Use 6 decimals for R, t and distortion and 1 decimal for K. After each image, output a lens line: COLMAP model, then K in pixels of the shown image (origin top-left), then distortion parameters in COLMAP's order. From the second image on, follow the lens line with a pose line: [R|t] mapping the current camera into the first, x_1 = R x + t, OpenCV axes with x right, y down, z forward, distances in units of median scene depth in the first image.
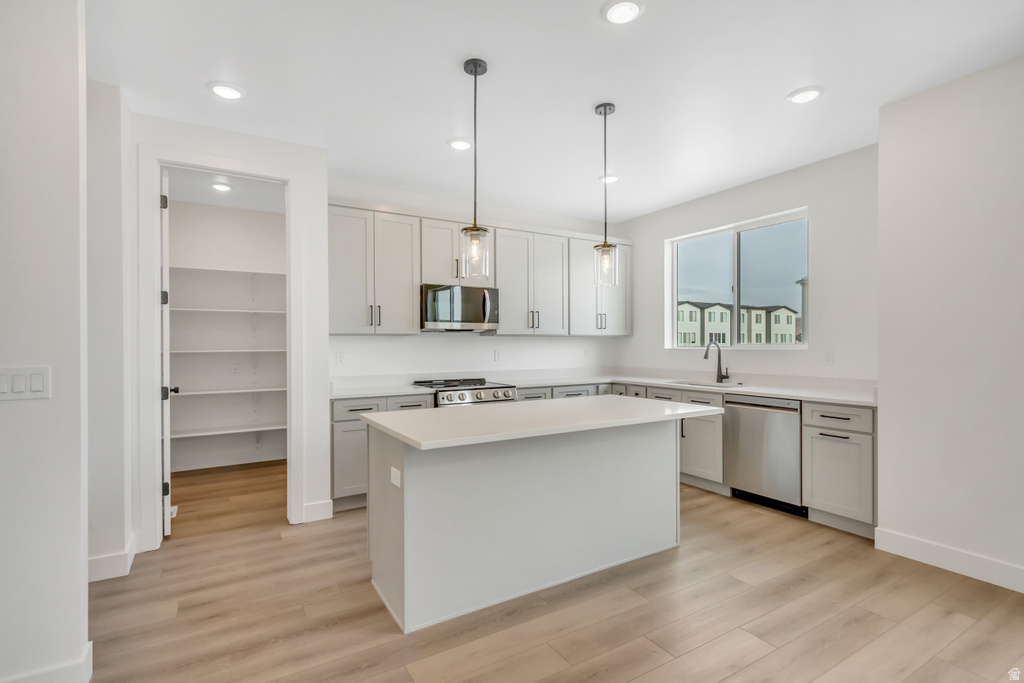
lens RADIAL K [[481.7, 0, 510.5], [0, 481.7, 345.3], [0, 0, 1]] dist [-0.000814, -0.000167]
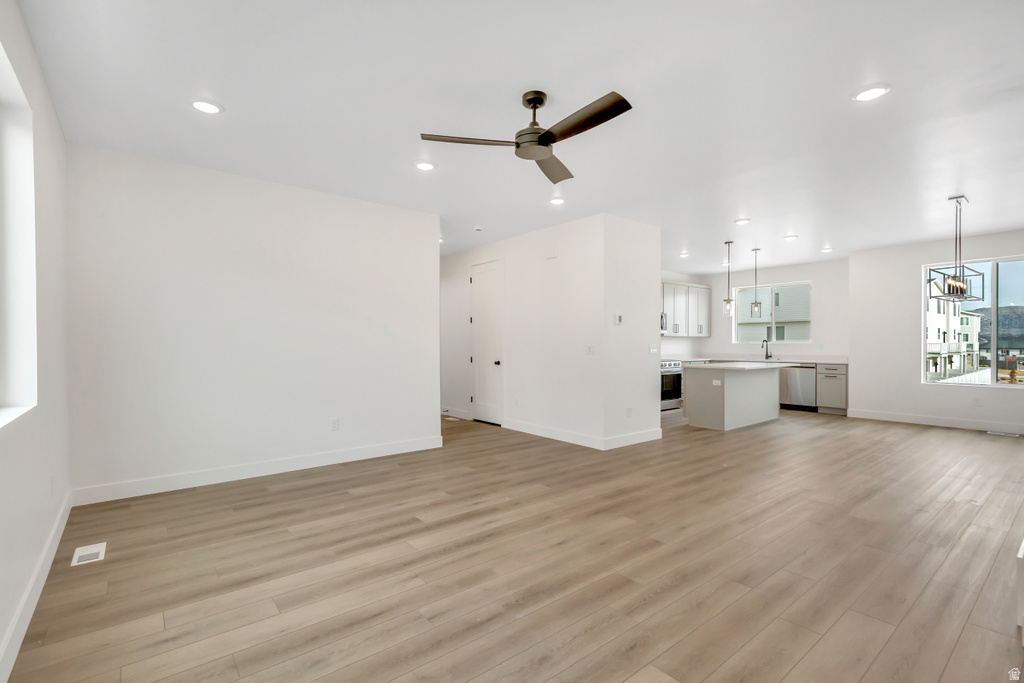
lens RADIAL K [[463.4, 0, 508.5], [0, 463.4, 346.9], [0, 0, 1]] dist [0.002358, 0.000257]
pose [[0.991325, 0.000808, 0.131431, -1.193297], [-0.001272, 0.999993, 0.003441, 0.022309], [-0.131427, -0.003578, 0.991319, -1.075824]]
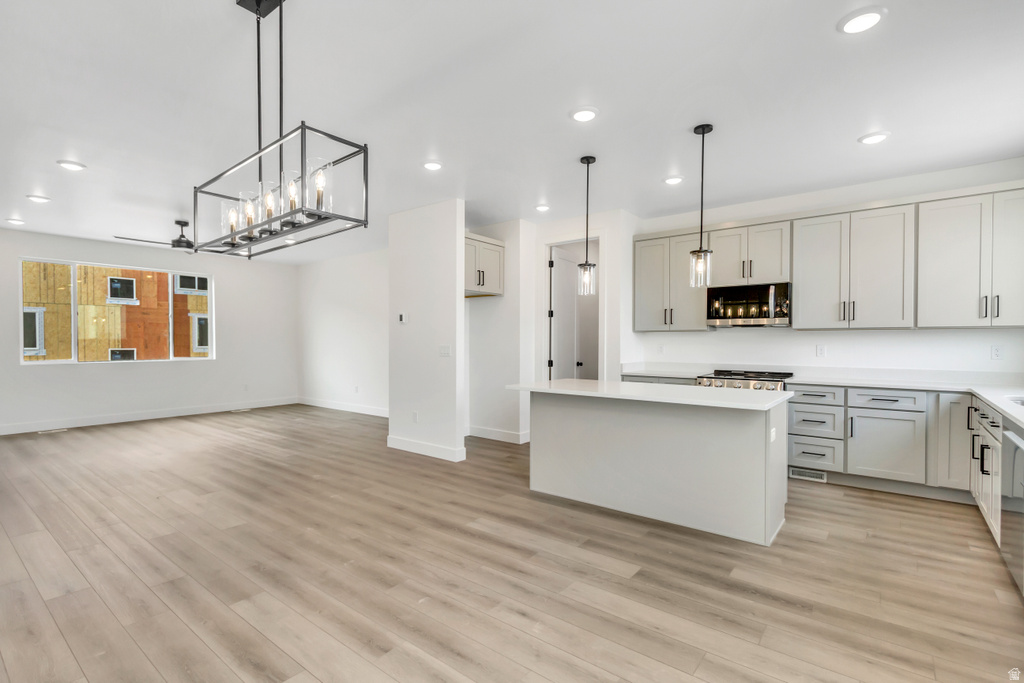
lens RADIAL K [[481.7, 0, 510.5], [0, 481.7, 345.3], [0, 0, 1]] dist [-0.000814, -0.000167]
pose [[0.351631, 0.013205, -0.936045, 0.887482], [-0.005101, 0.999913, 0.012190, 0.003674], [0.936125, 0.000488, 0.351668, 0.147918]]
